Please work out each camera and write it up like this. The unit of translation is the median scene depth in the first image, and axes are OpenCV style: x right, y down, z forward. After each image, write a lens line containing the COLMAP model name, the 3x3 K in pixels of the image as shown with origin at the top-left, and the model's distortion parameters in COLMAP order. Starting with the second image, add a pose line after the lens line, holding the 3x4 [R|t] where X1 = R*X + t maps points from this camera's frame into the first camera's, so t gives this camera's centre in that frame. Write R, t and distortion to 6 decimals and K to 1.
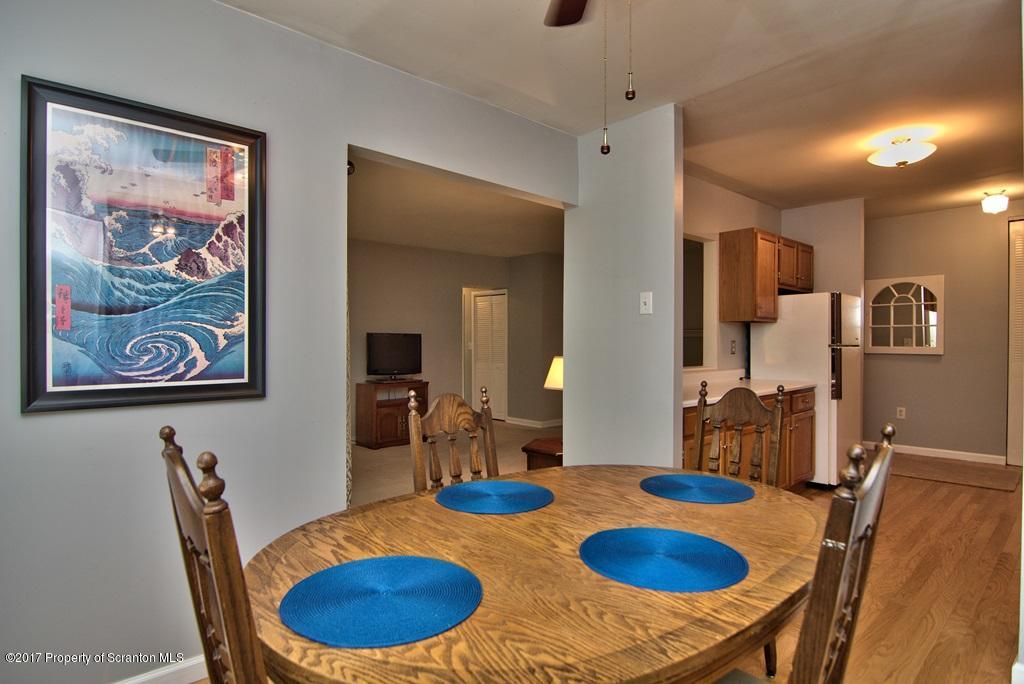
lens RADIAL K [[551.4, 0, 508.8], [0, 551.4, 345.8], [0, 0, 1]] dist [-0.014343, -0.002213]
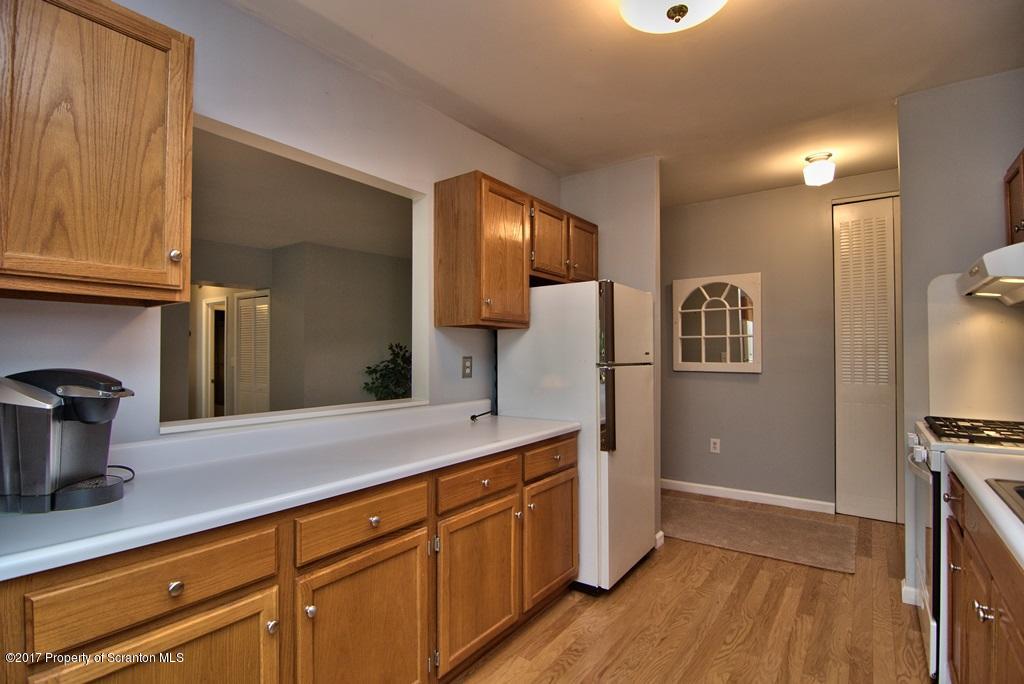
lens RADIAL K [[490.9, 0, 508.7], [0, 490.9, 344.2], [0, 0, 1]] dist [-0.010322, -0.006718]
pose [[0.981613, 0.002186, 0.190867, 0.366129], [0.002826, 0.999658, -0.025984, -0.009614], [-0.190859, 0.026045, 0.981272, 0.453410]]
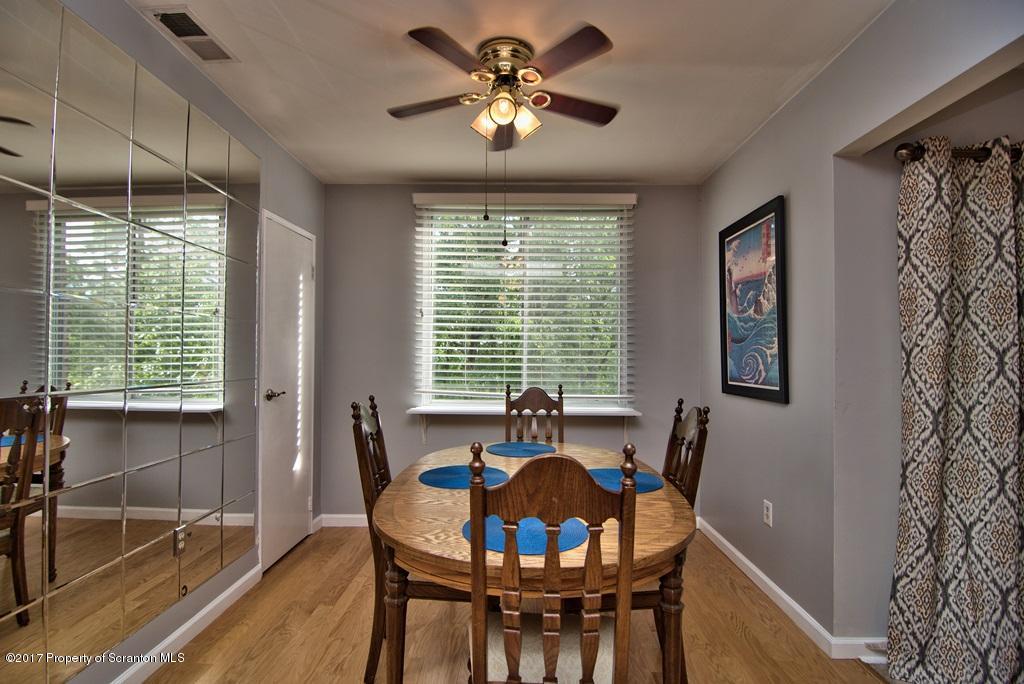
lens RADIAL K [[490.9, 0, 508.5], [0, 490.9, 350.8], [0, 0, 1]] dist [-0.010322, -0.006718]
pose [[-0.689200, -0.010645, -0.724493, 0.370818], [-0.008138, 0.999943, -0.006950, -0.006712], [0.724525, 0.001106, -0.689247, 0.609667]]
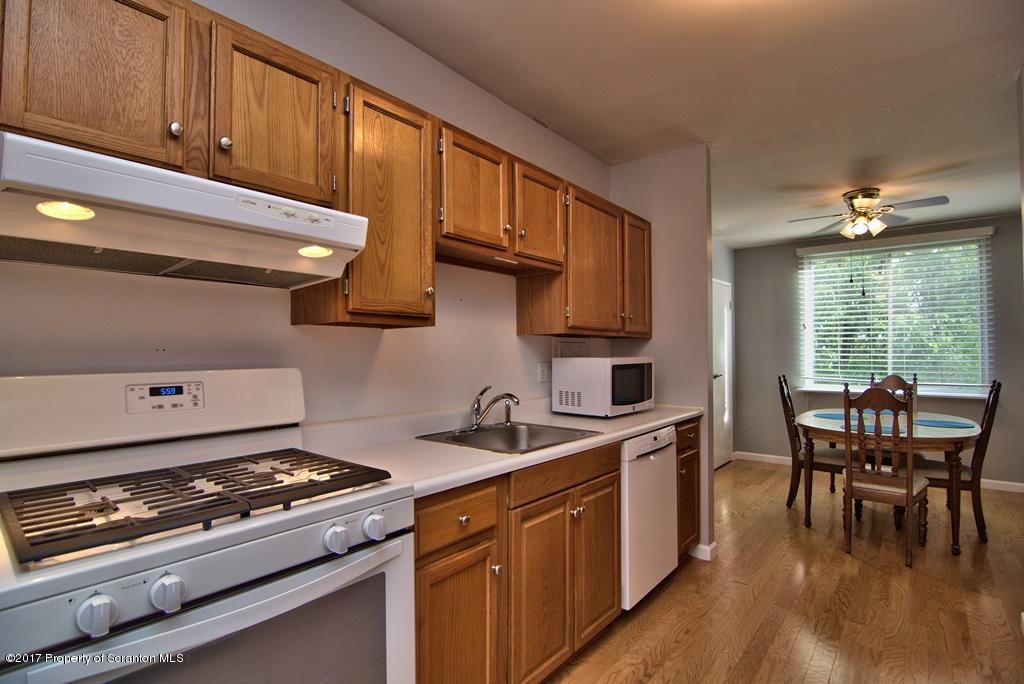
lens RADIAL K [[490.9, 0, 509.7], [0, 490.9, 346.0], [0, 0, 1]] dist [-0.010322, -0.006718]
pose [[-0.991270, -0.003058, -0.131816, 0.753476], [-0.001531, 0.999931, -0.011685, -0.009144], [0.131842, -0.011381, -0.991205, 1.038237]]
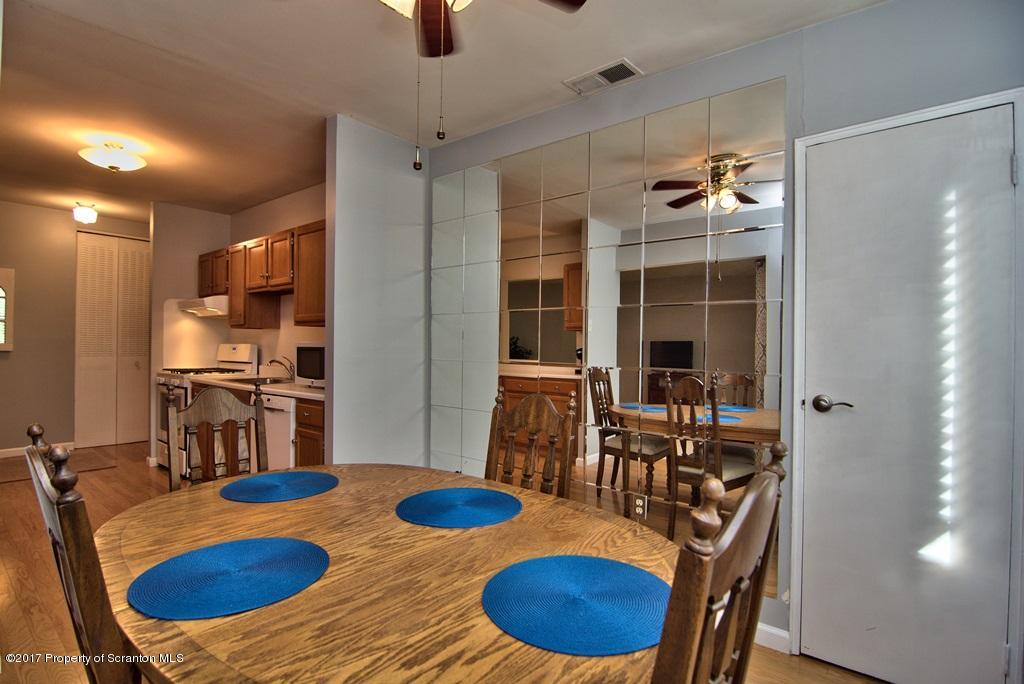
lens RADIAL K [[498.3, 0, 517.0], [0, 498.3, 346.2], [0, 0, 1]] dist [-0.010797, -0.002035]
pose [[-0.148120, -0.005538, 0.988954, -0.249978], [-0.006548, 0.999968, 0.004619, -0.002232], [-0.988948, -0.005792, -0.148152, 0.282821]]
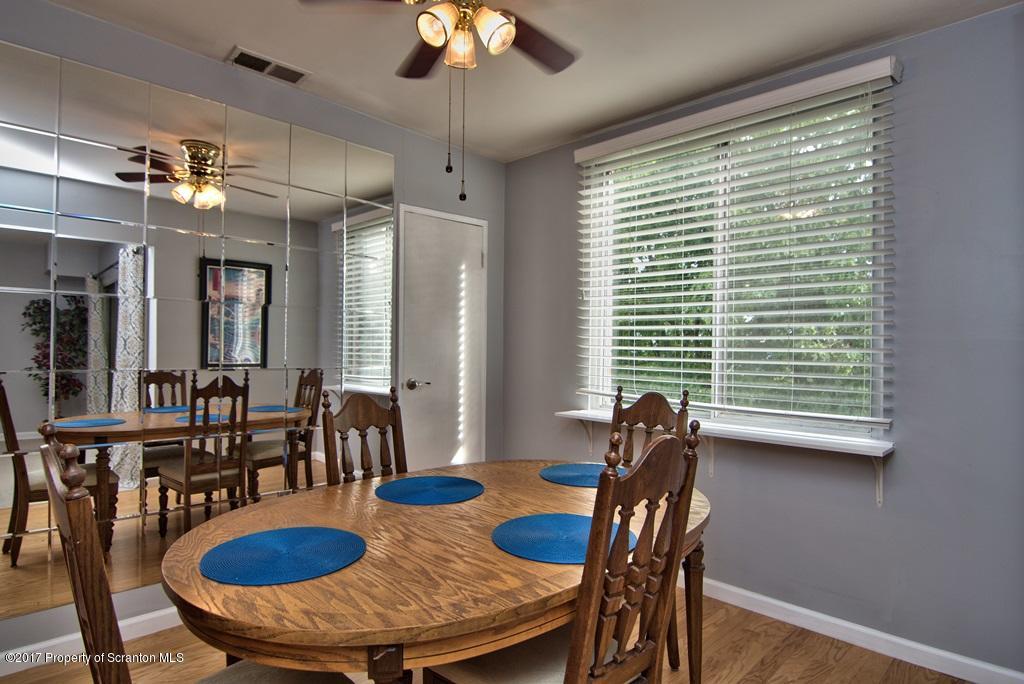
lens RADIAL K [[551.4, 0, 504.9], [0, 551.4, 352.3], [0, 0, 1]] dist [-0.014343, -0.002213]
pose [[-0.999277, -0.010538, -0.036525, 0.035782], [-0.010906, 0.999892, 0.009881, -0.003271], [0.036416, 0.010273, -0.999284, 0.681252]]
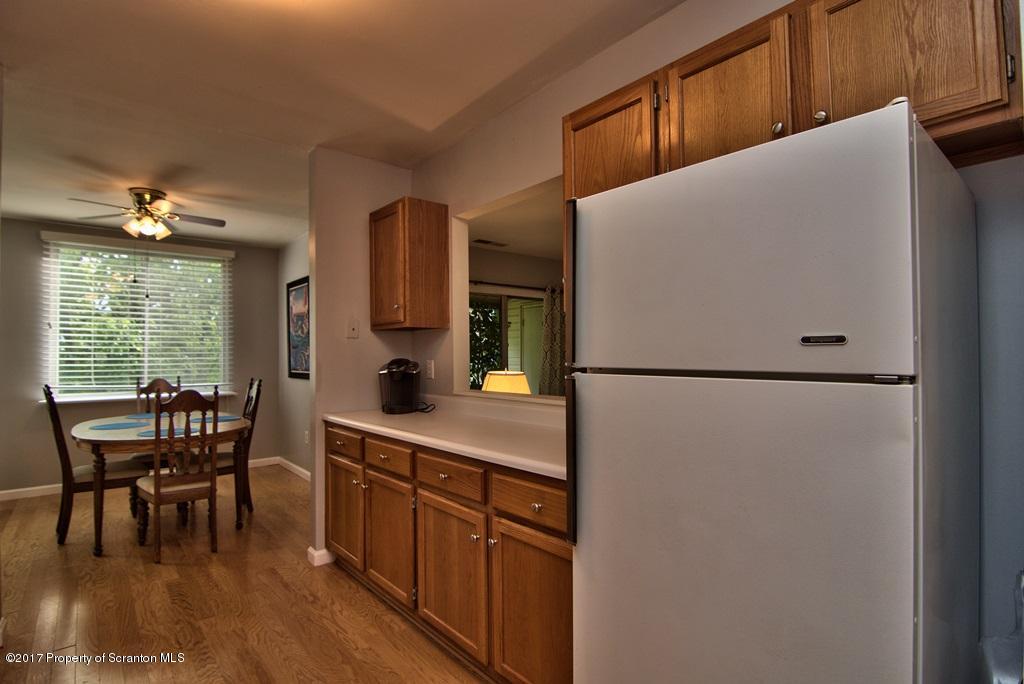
lens RADIAL K [[515.1, 0, 510.5], [0, 515.1, 344.6], [0, 0, 1]] dist [-0.012363, -0.004650]
pose [[-0.050778, -0.018487, -0.998539, 0.861184], [0.005680, 0.999807, -0.018799, -0.008846], [0.998694, -0.006626, -0.050664, 0.941097]]
